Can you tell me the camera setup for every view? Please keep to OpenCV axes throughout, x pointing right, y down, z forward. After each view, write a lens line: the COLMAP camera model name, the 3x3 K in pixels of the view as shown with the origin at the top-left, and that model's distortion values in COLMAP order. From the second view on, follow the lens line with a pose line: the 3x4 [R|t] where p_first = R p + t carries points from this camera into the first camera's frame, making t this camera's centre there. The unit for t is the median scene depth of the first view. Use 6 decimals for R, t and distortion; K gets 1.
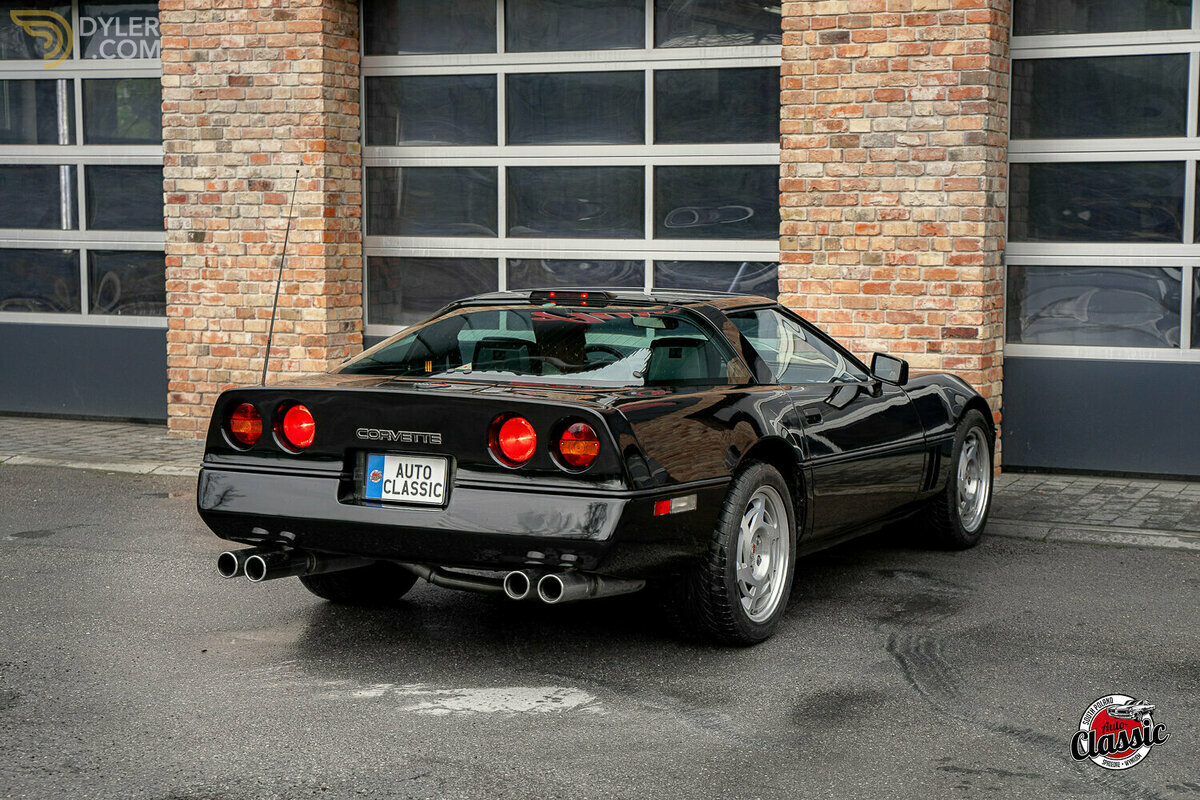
lens RADIAL K [[2147.7, 0, 600.0], [0, 2147.7, 400.0], [0, 0, 1]] dist [0.135277, 0.093620]
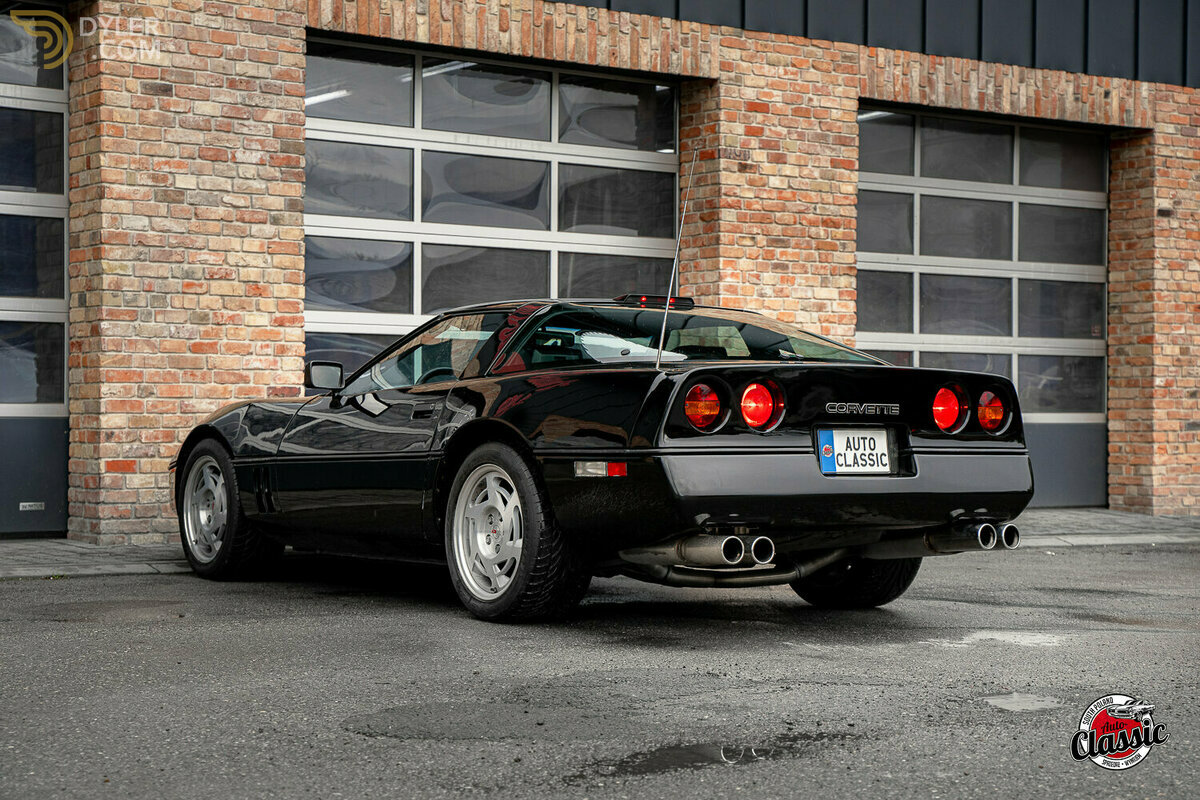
lens RADIAL K [[2150.7, 0, 600.0], [0, 2150.7, 400.0], [0, 0, 1]] dist [0.175771, 0.130242]
pose [[0.482791, 0.008874, 0.875690, -0.655138], [0.070847, 0.996275, -0.049156, 0.033573], [-0.872865, 0.085772, 0.480364, 0.373454]]
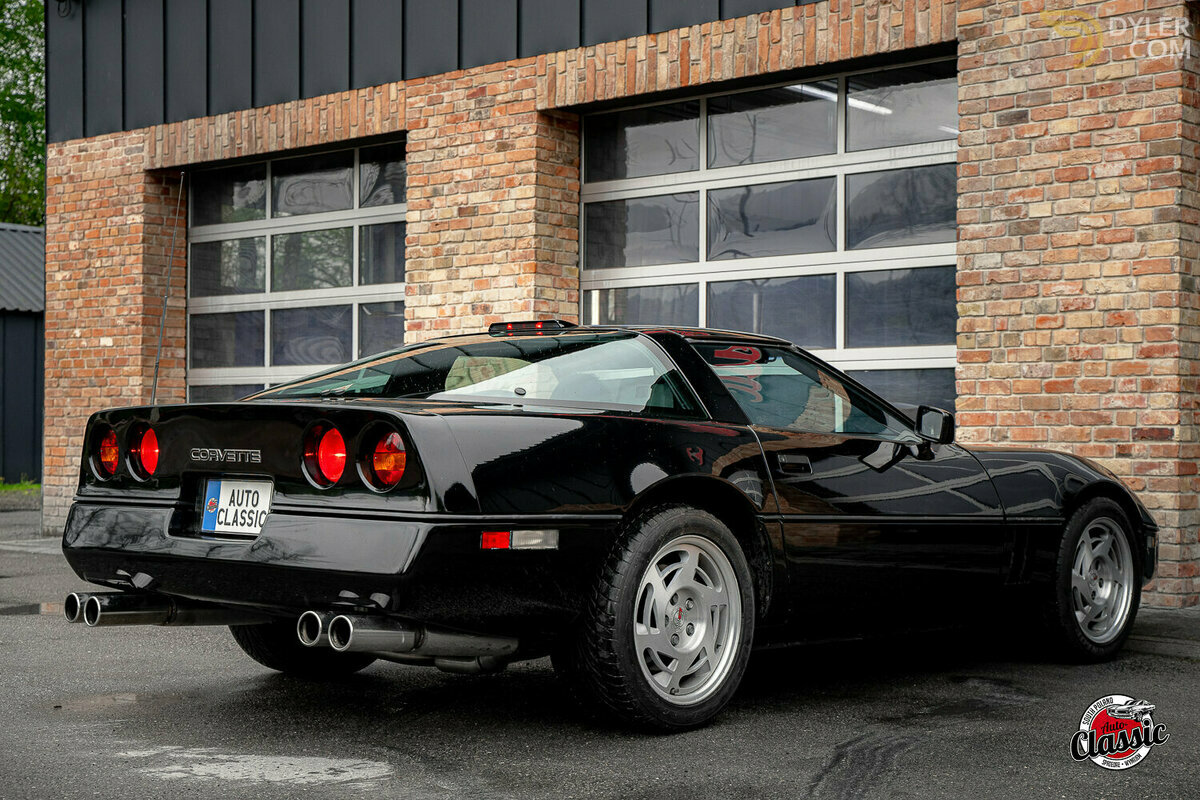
lens RADIAL K [[1815.2, 0, 542.4], [0, 1815.2, 406.7], [0, 0, 1]] dist [0.074527, 0.135309]
pose [[0.956202, -0.001416, -0.292703, 0.146613], [-0.029786, 0.994327, -0.102115, 0.041475], [0.291187, 0.106361, 0.950735, 0.212111]]
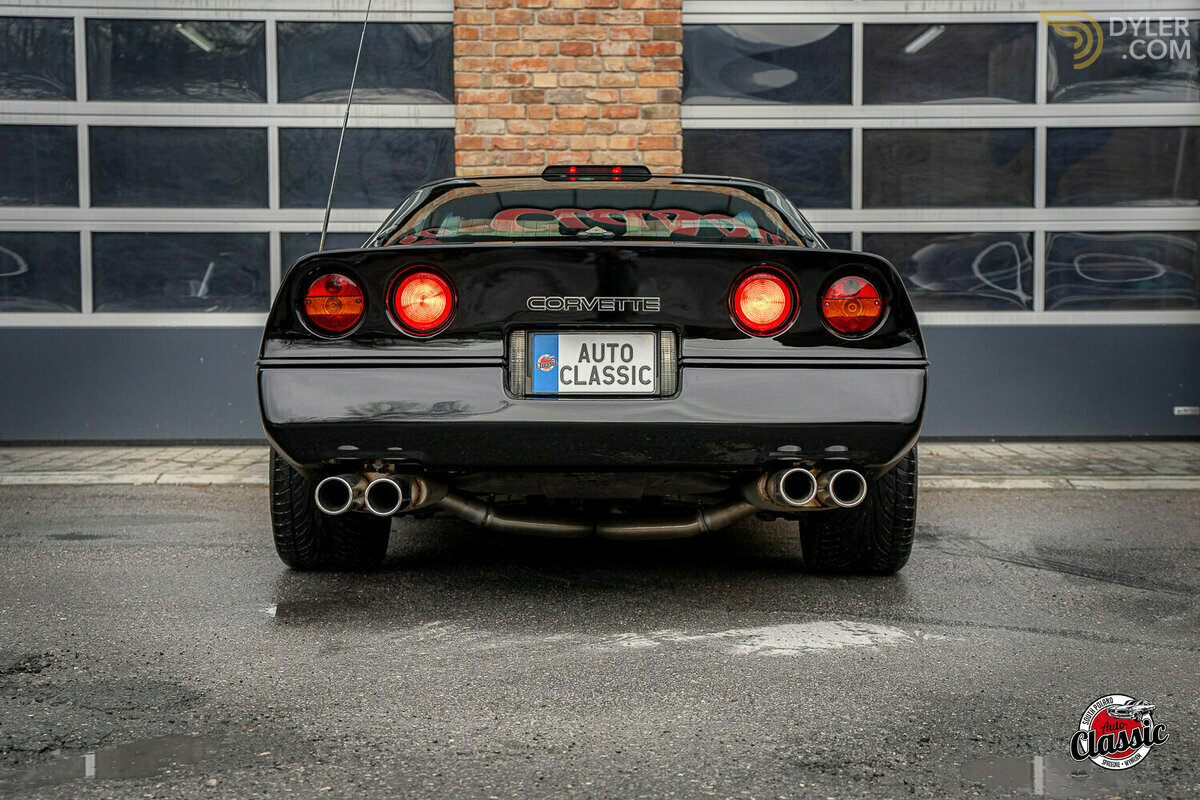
lens RADIAL K [[1905.4, 0, 600.0], [0, 1905.4, 400.0], [0, 0, 1]] dist [0.110194, -0.007912]
pose [[0.893028, -0.021146, 0.449505, -0.238819], [0.043262, 0.998303, -0.038987, 0.046484], [-0.447918, 0.054263, 0.892427, 0.251626]]
